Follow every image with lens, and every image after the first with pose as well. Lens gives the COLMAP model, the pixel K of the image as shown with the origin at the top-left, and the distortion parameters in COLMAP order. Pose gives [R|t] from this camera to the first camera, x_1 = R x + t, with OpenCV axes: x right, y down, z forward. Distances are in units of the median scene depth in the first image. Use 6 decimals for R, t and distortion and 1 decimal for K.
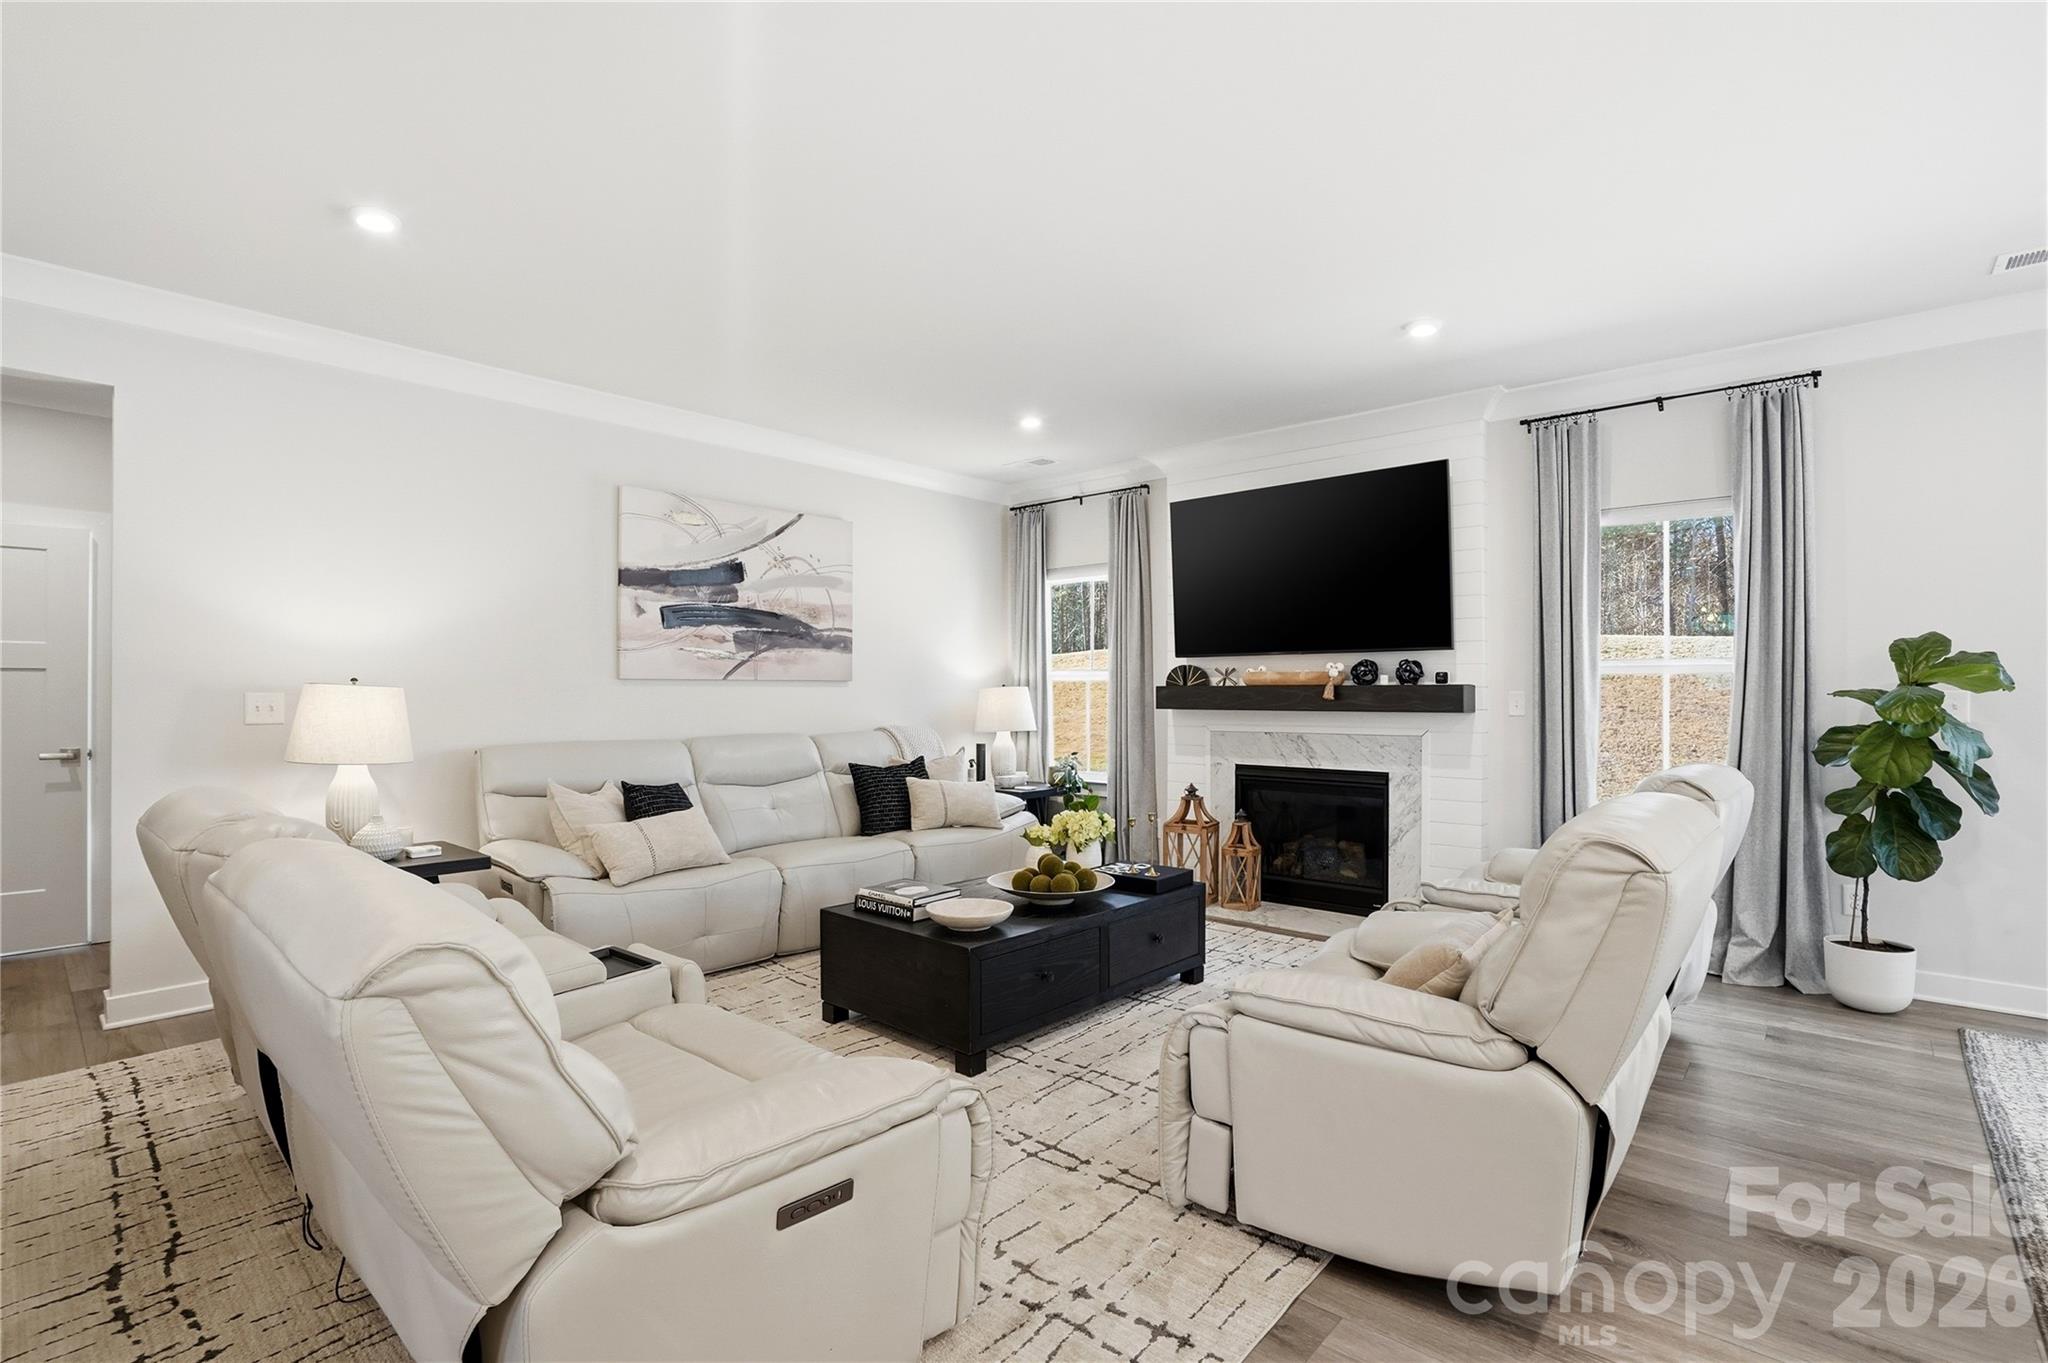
lens RADIAL K [[954.2, 0, 1026.6], [0, 954.2, 691.0], [0, 0, 1]] dist [-0.063948, 0.027226]
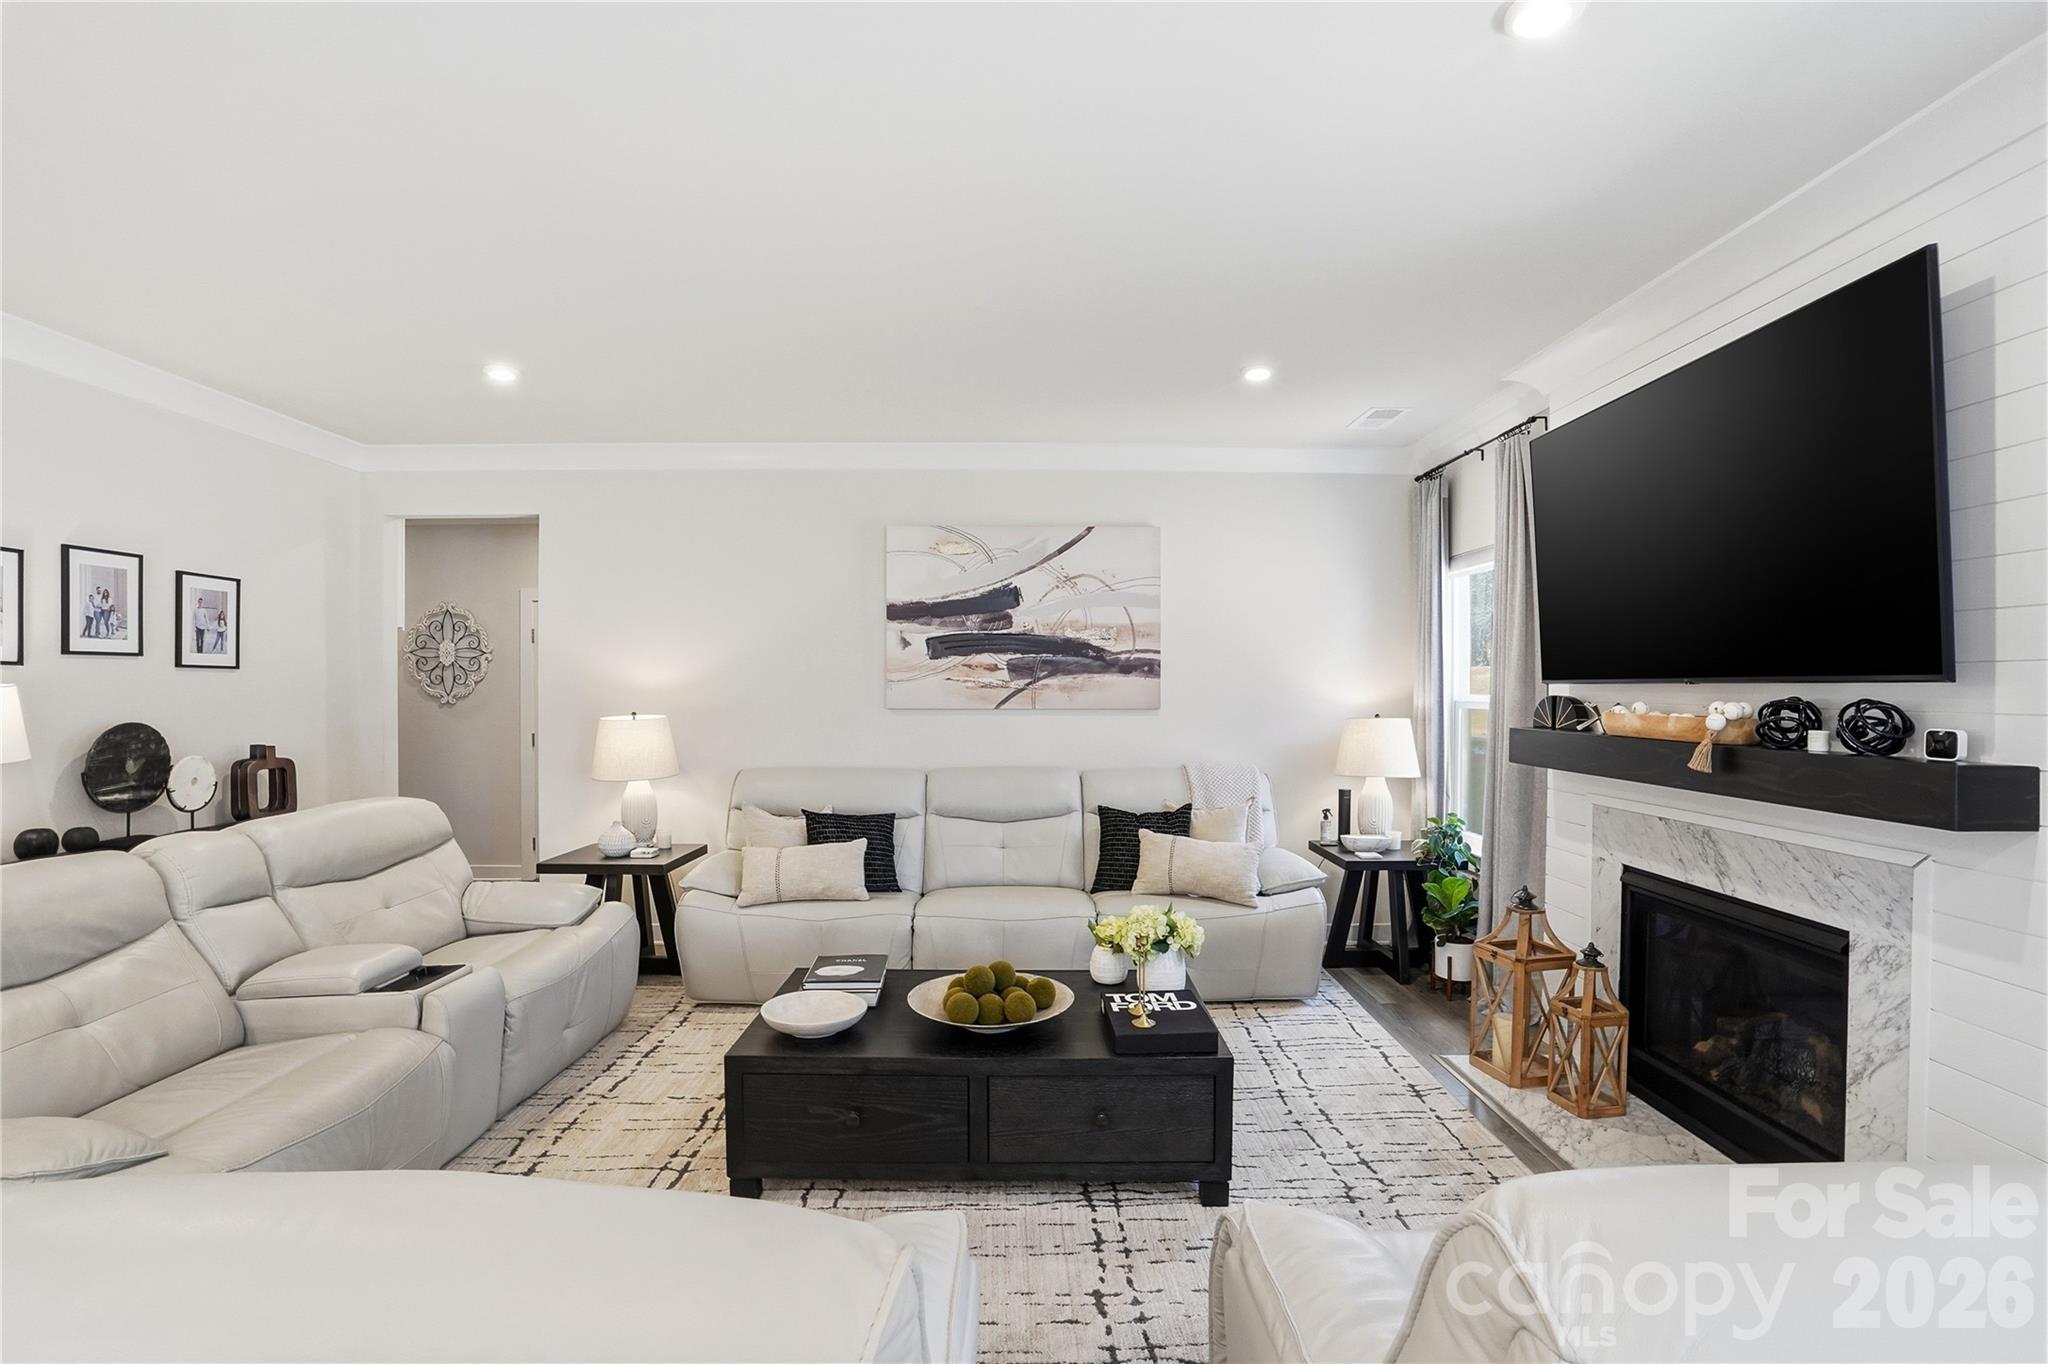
lens RADIAL K [[954.2, 0, 1026.6], [0, 954.2, 691.5], [0, 0, 1]] dist [-0.063948, 0.027226]
pose [[0.674975, 0.007305, -0.737805, 0.426093], [-0.003293, 0.999971, 0.006888, -0.036348], [0.737833, -0.002220, 0.674979, 0.356872]]
